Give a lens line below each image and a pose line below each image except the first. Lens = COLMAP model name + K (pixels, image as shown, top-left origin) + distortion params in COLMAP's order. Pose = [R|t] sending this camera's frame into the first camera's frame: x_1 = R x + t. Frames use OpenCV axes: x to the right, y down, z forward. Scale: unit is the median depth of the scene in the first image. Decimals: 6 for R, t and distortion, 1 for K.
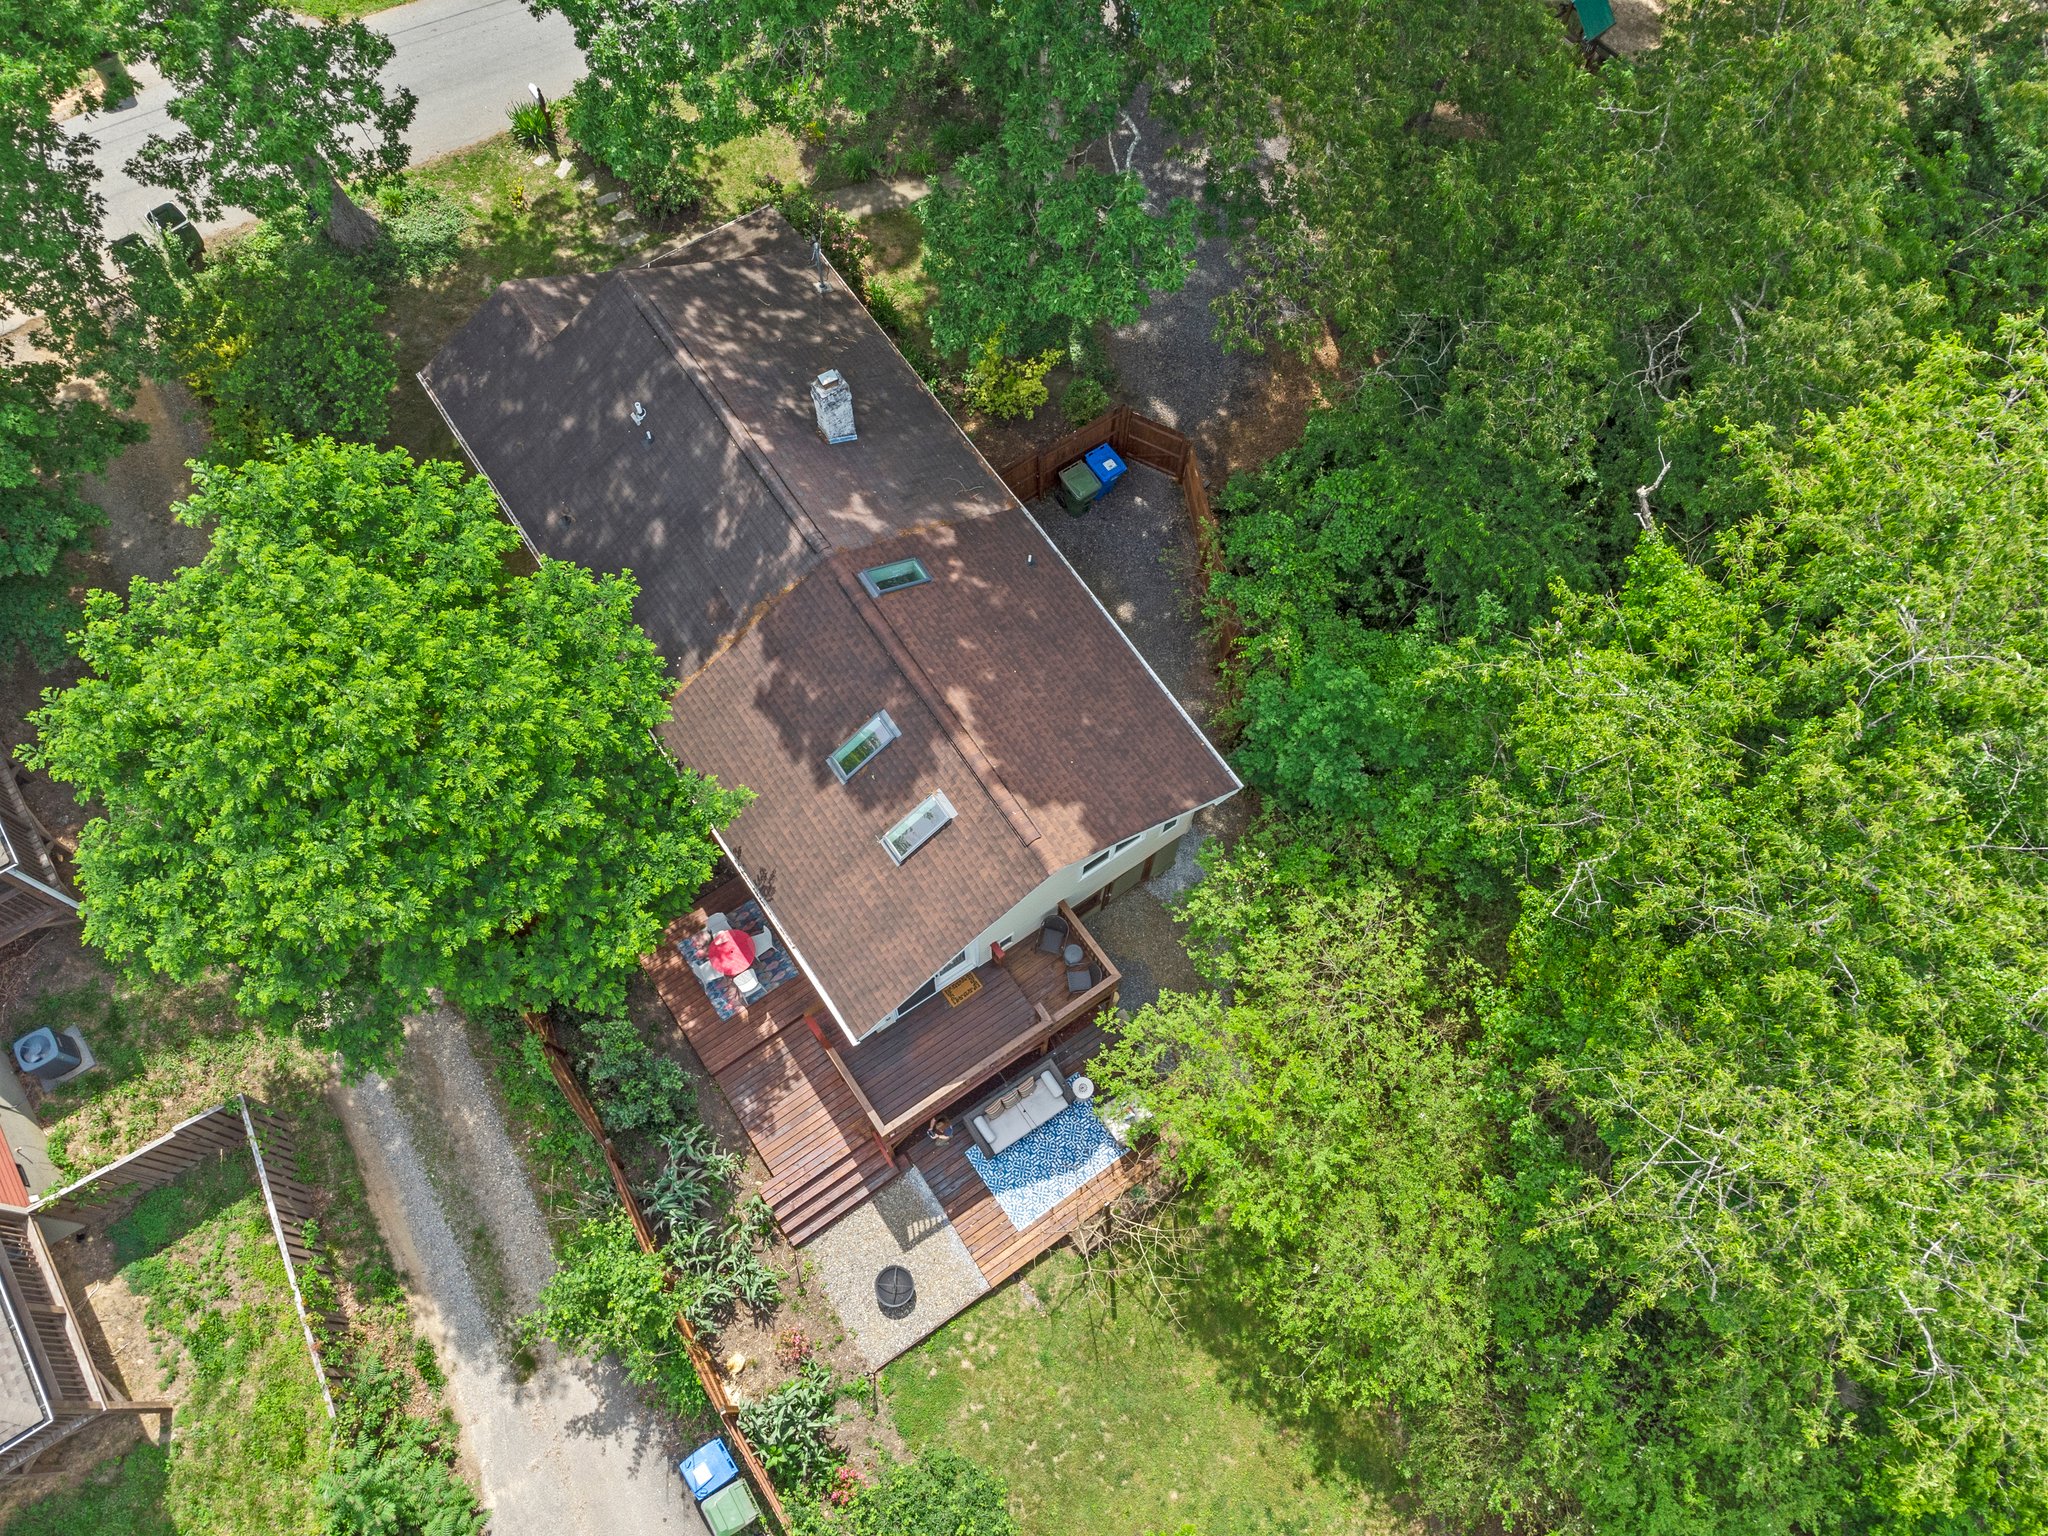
lens RADIAL K [[1573.2, 0, 1024.0], [0, 1573.2, 768.0], [0, 0, 1]] dist [-0.017651, 0.054328]
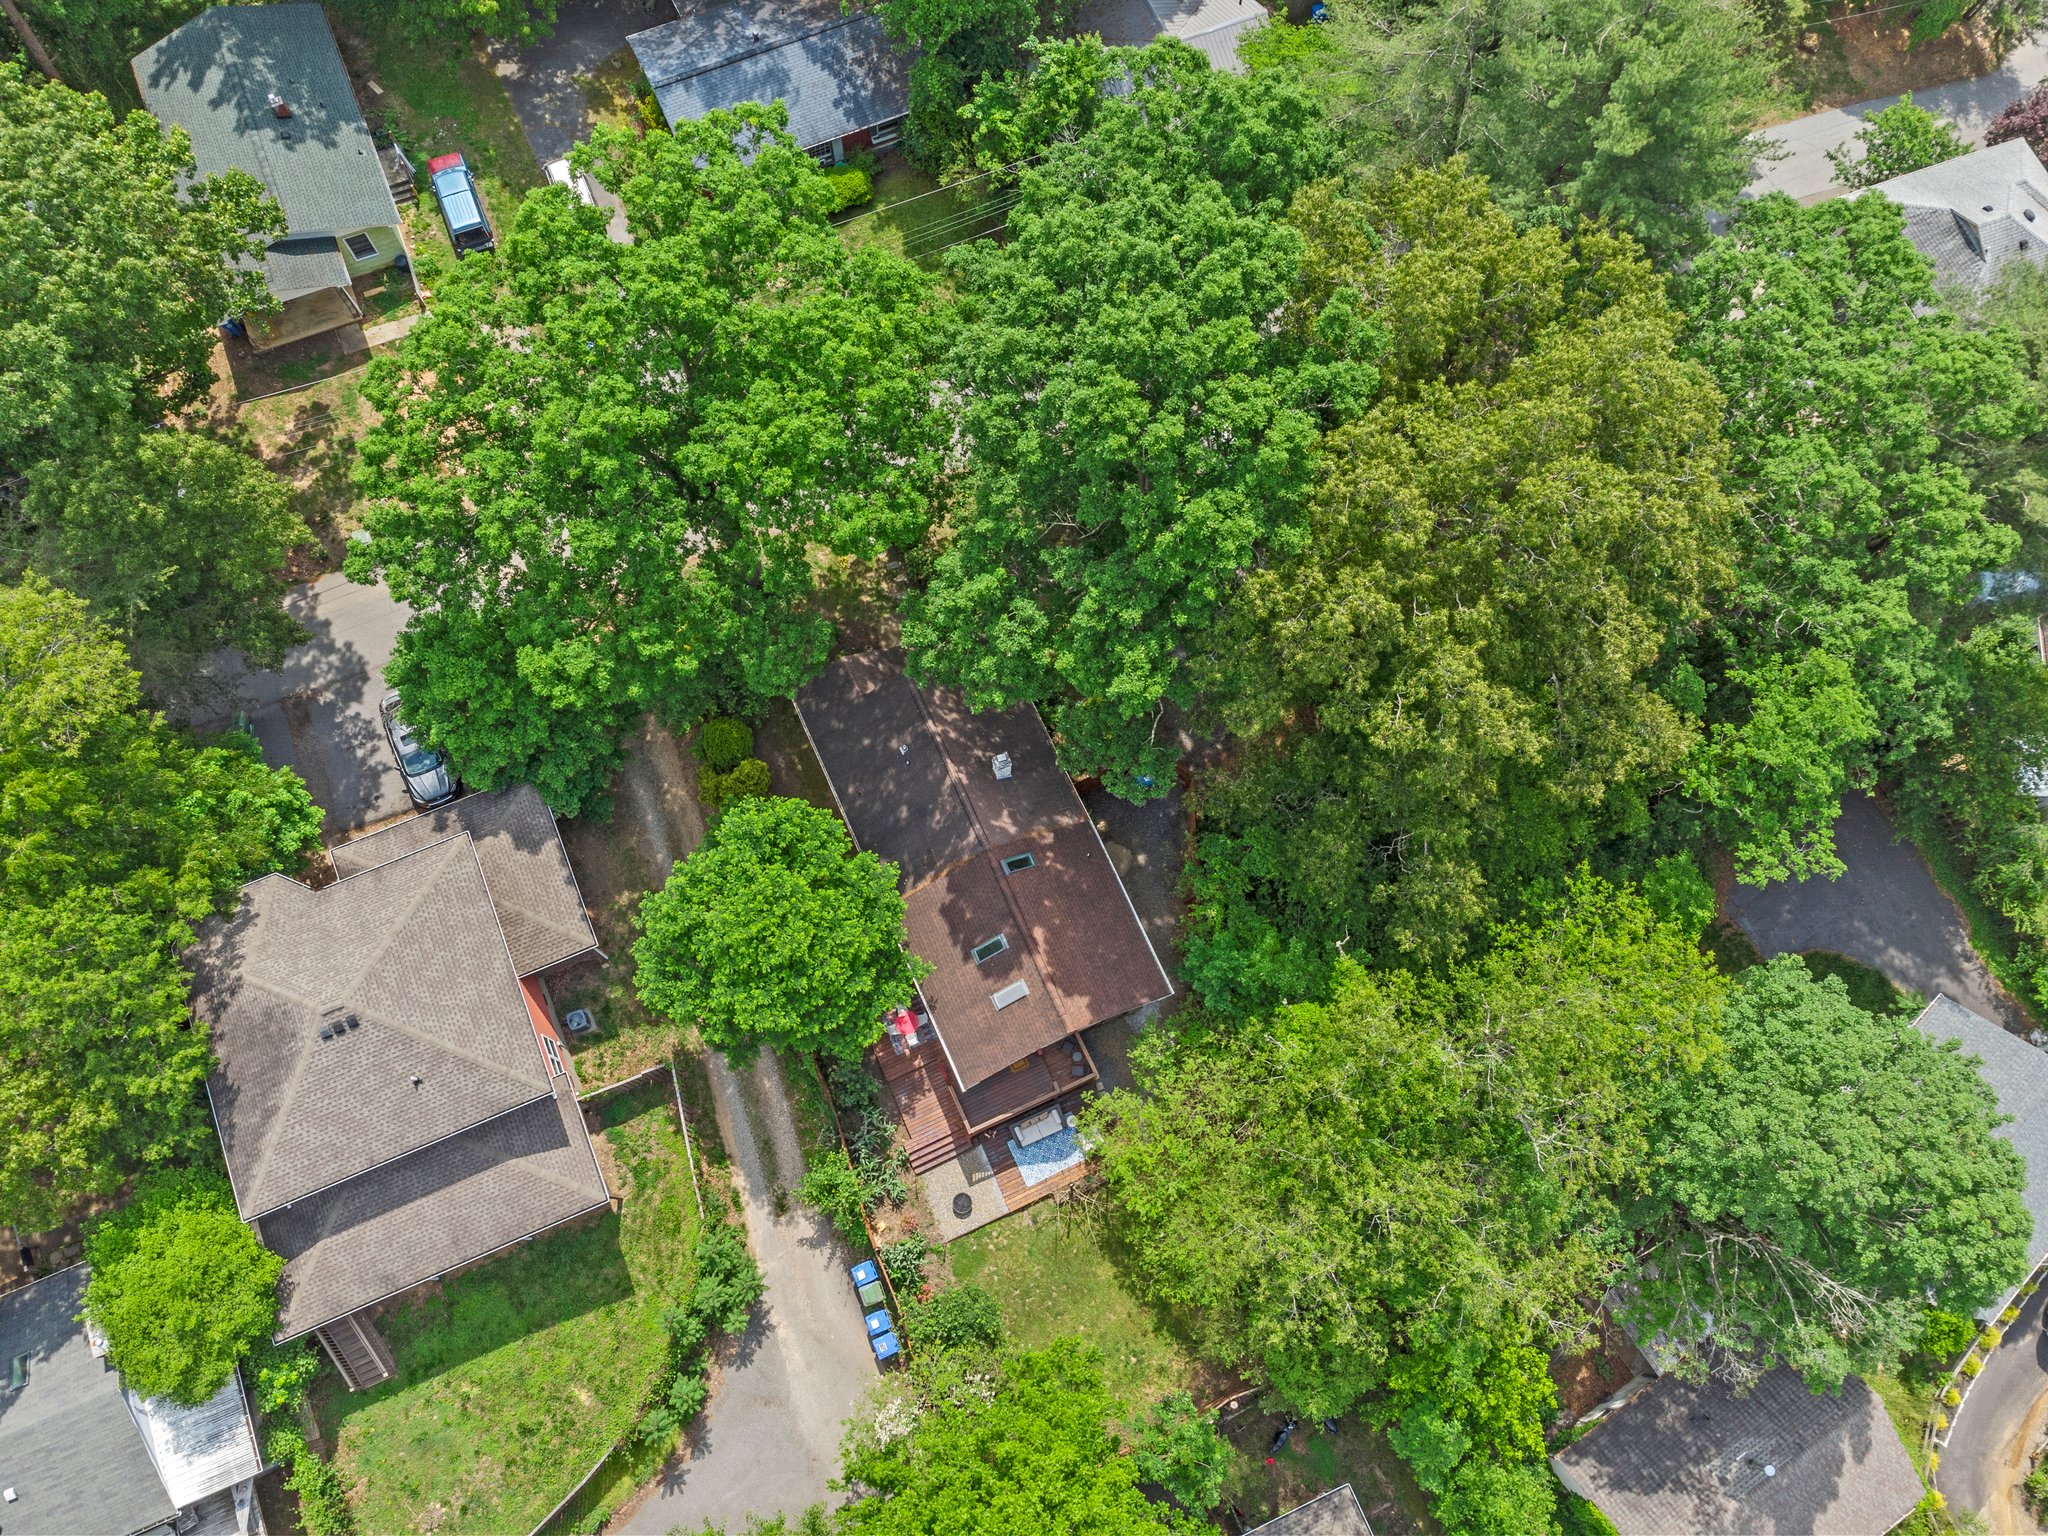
lens RADIAL K [[1618.9, 0, 1019.4], [0, 1618.9, 731.0], [0, 0, 1]] dist [-0.001429, -0.001830]
pose [[0.984844, 0.163402, -0.058151, 0.011477], [-0.159304, 0.984796, 0.069280, -0.427121], [0.068587, -0.058966, 0.995901, -1.039295]]
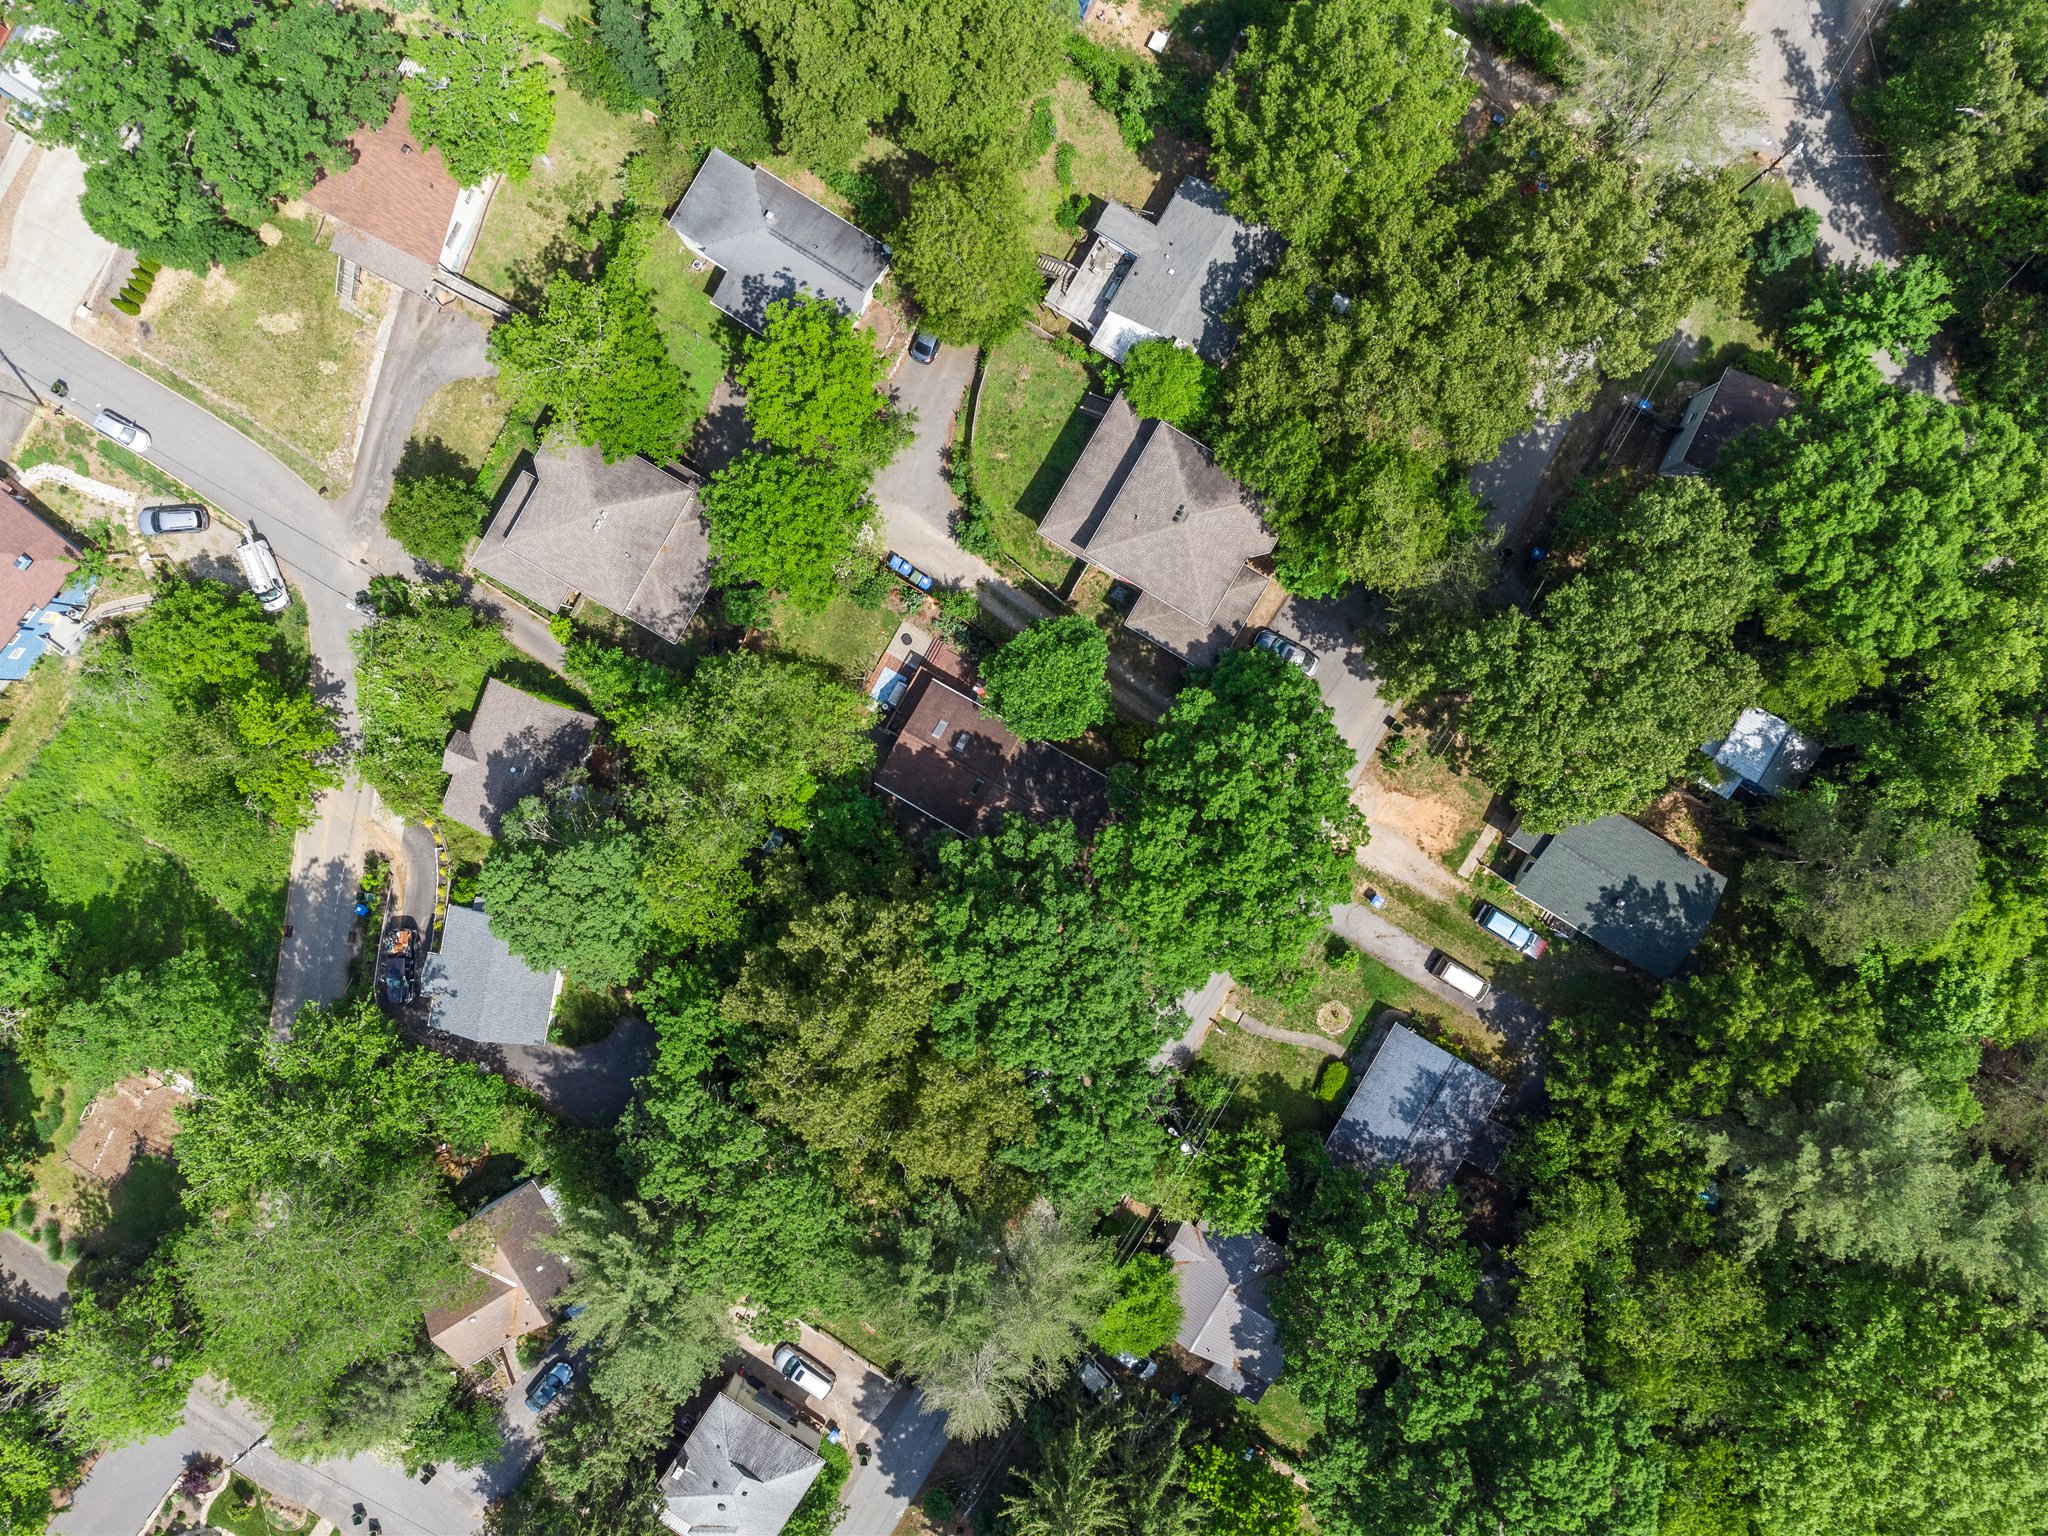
lens RADIAL K [[1573.2, 0, 1024.0], [0, 1573.2, 768.0], [0, 0, 1]] dist [-0.017651, 0.054328]
pose [[-0.897637, 0.440320, -0.019149, -0.129643], [-0.416140, -0.832429, 0.365909, -1.514415], [0.145177, 0.336422, 0.930454, -2.539523]]
